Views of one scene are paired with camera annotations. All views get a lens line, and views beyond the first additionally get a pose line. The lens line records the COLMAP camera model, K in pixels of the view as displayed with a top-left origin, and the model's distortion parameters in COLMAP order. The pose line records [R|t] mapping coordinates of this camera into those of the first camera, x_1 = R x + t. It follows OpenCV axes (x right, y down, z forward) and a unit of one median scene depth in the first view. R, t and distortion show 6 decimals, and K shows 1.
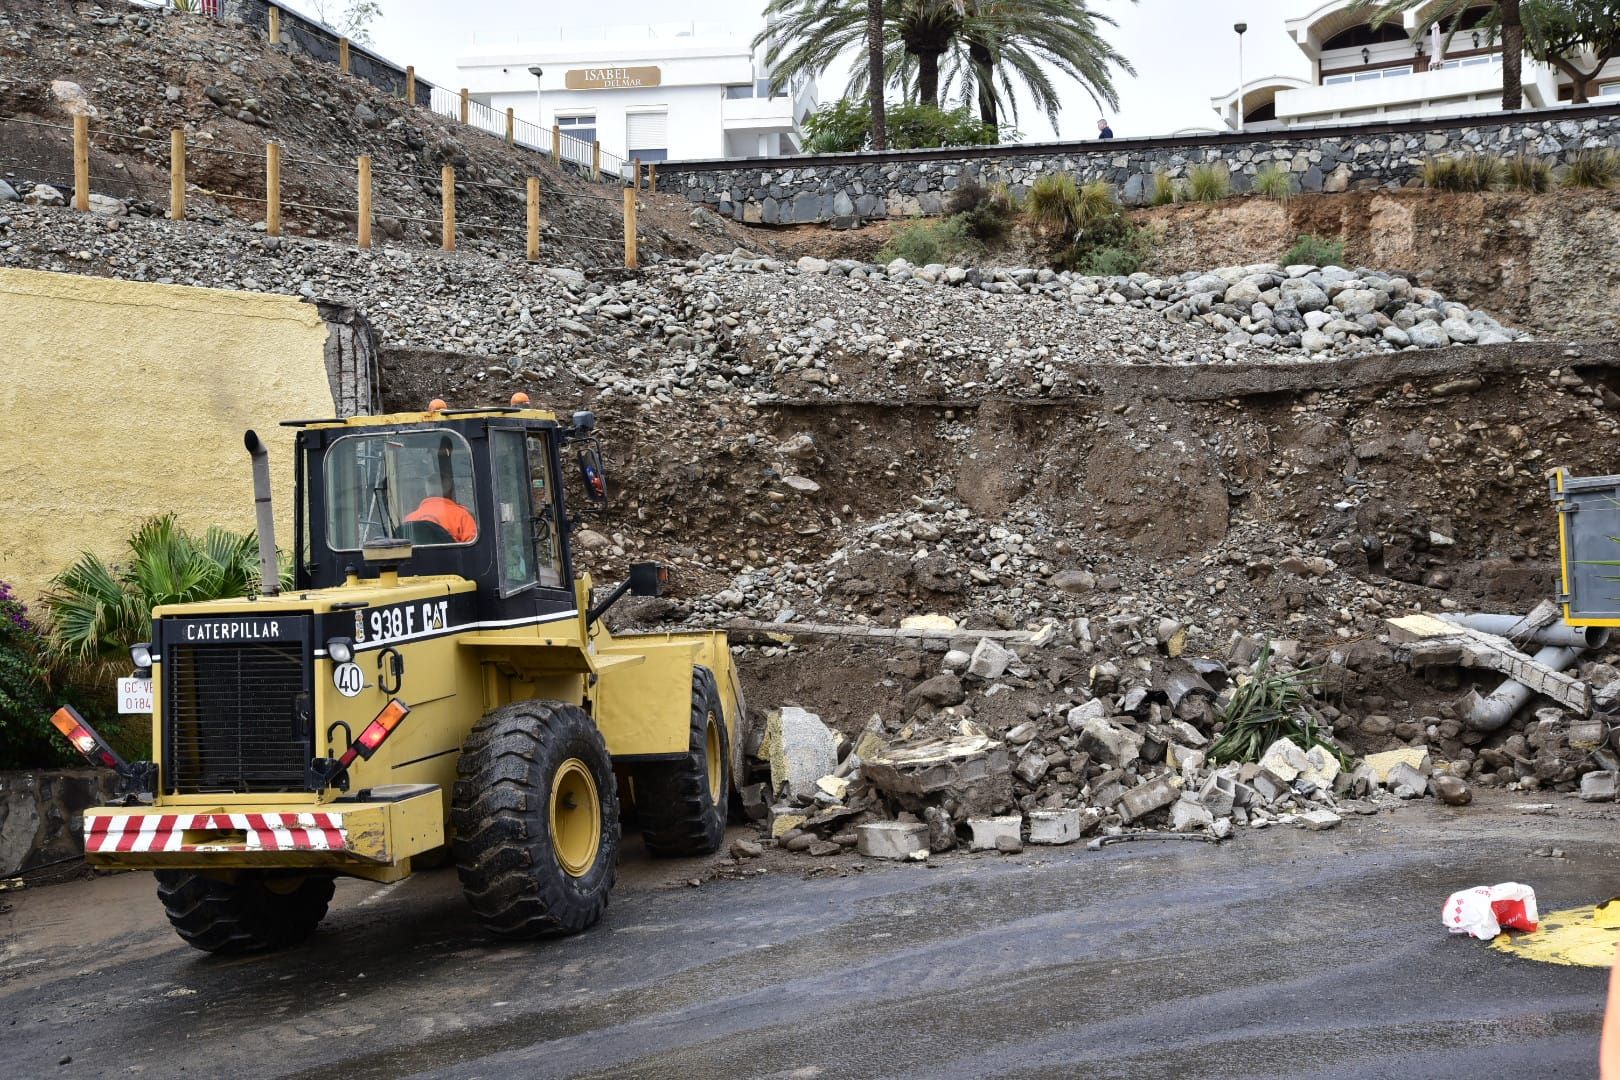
lens RADIAL K [[4653.9, 0, 810.0], [0, 4653.9, 391.3], [0, 0, 1]] dist [0.698064, 0.000000]
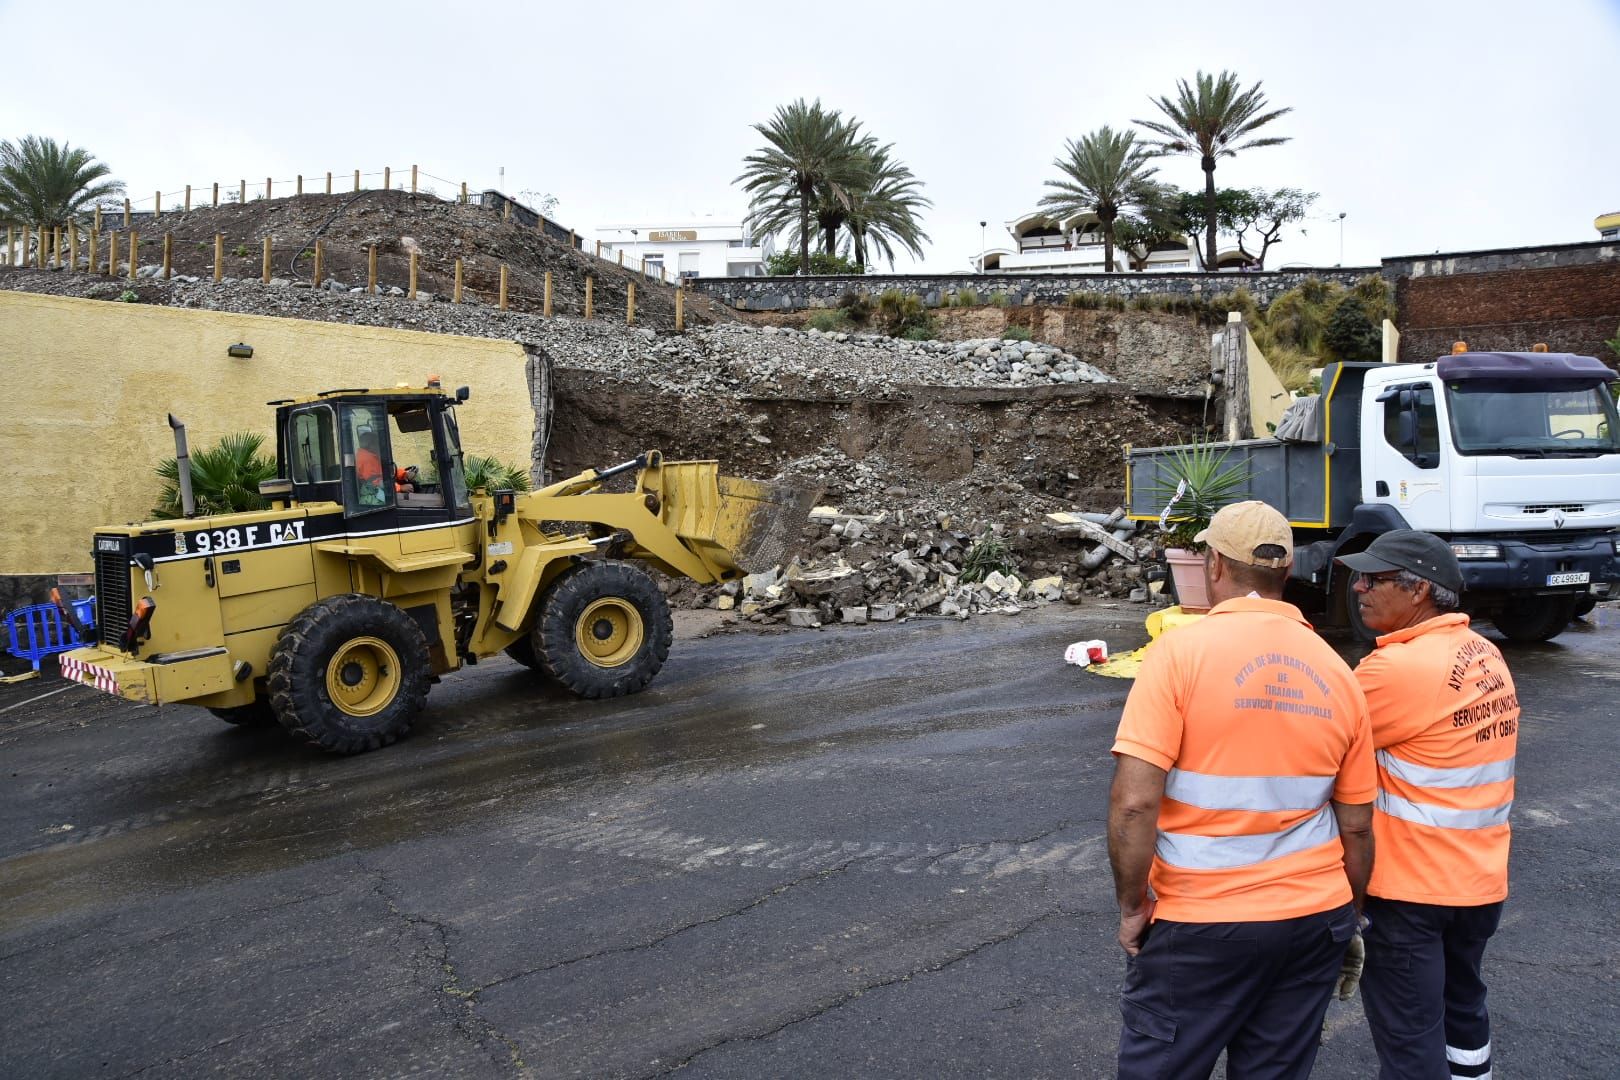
lens RADIAL K [[4653.9, 0, 811.7], [0, 4653.9, 542.3], [0, 0, 1]] dist [0.698064, 0.000000]
pose [[0.999539, 0.021894, 0.021031, -0.022087], [-0.023470, 0.996685, 0.077895, -0.094315], [-0.019256, -0.078353, 0.996740, -1.013797]]
